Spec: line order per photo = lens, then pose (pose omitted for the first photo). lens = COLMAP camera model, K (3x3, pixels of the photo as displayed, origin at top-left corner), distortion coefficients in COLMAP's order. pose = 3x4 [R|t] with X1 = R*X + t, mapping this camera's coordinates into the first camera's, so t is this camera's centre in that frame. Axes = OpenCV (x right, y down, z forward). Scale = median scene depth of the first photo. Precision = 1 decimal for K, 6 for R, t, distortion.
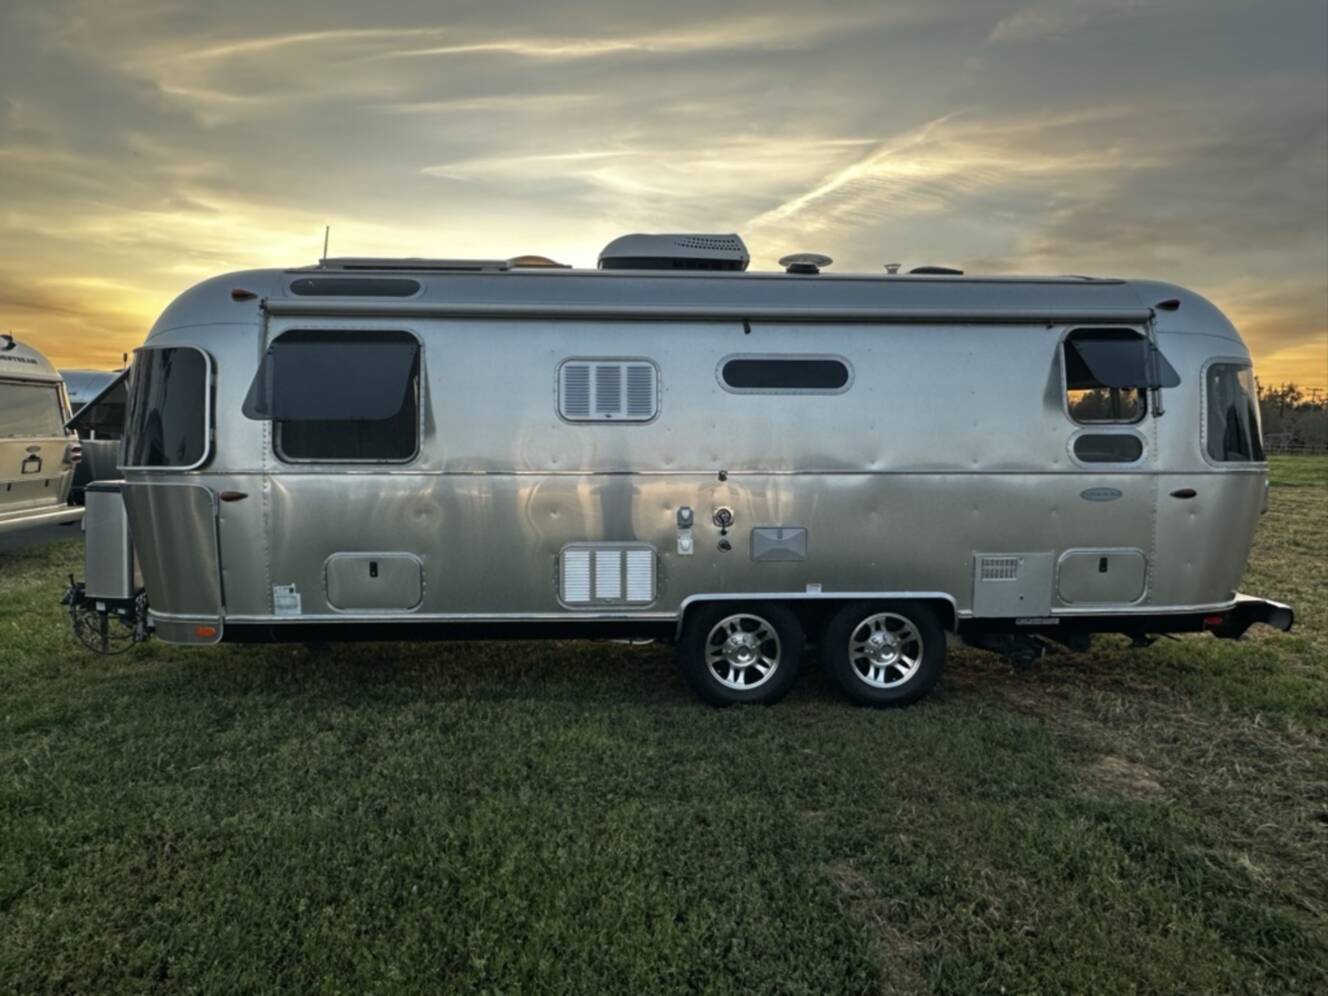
lens RADIAL K [[875.2, 0, 674.4], [0, 875.2, 498.0], [0, 0, 1]] dist [-0.004053, 0.004104]
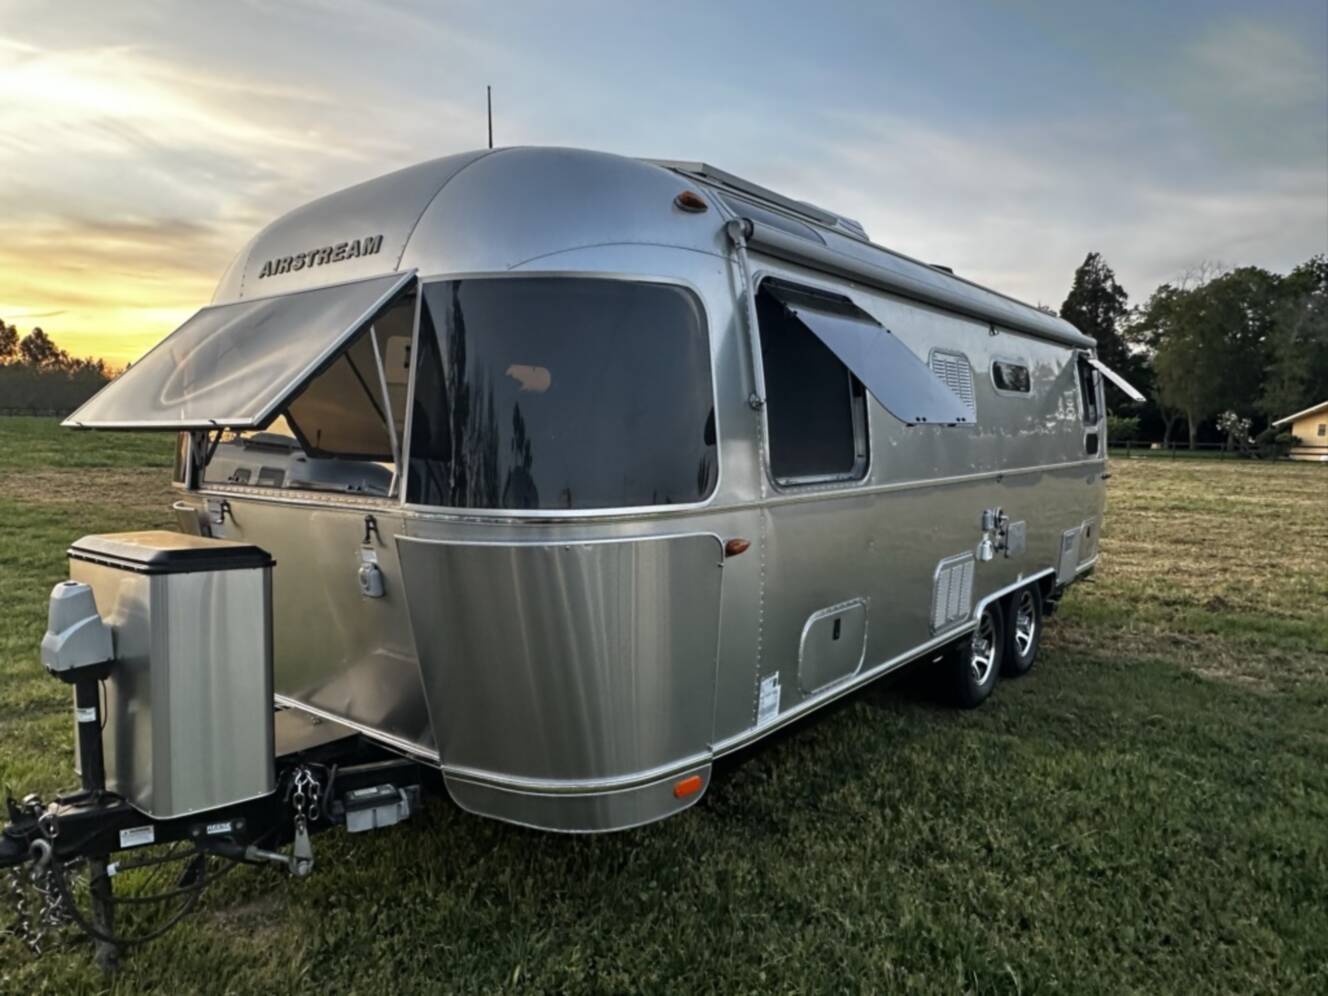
lens RADIAL K [[875.2, 0, 665.2], [0, 875.2, 502.3], [0, 0, 1]] dist [-0.004053, 0.004104]
pose [[0.665567, -0.065973, 0.743416, -0.941059], [0.042140, 0.997818, 0.050823, -0.062213], [-0.745147, -0.002499, 0.666895, 0.613656]]
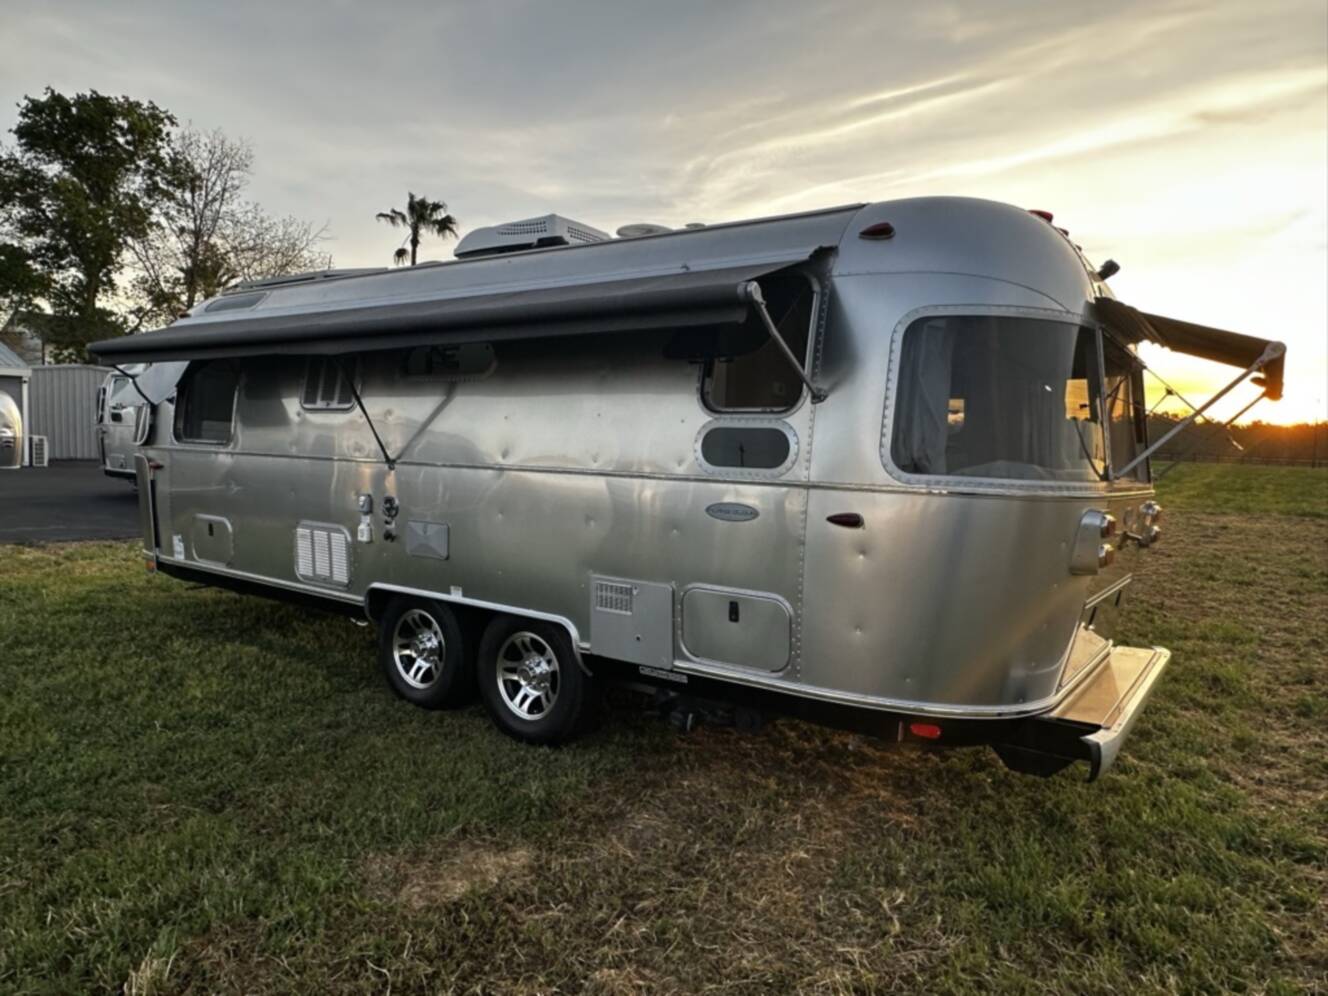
lens RADIAL K [[875.2, 0, 675.9], [0, 875.2, 500.1], [0, 0, 1]] dist [-0.004053, 0.004104]
pose [[0.784109, 0.061441, -0.617575, 0.912225], [-0.072769, 0.997325, 0.006831, -0.015717], [0.616342, 0.039584, 0.786483, 0.421425]]
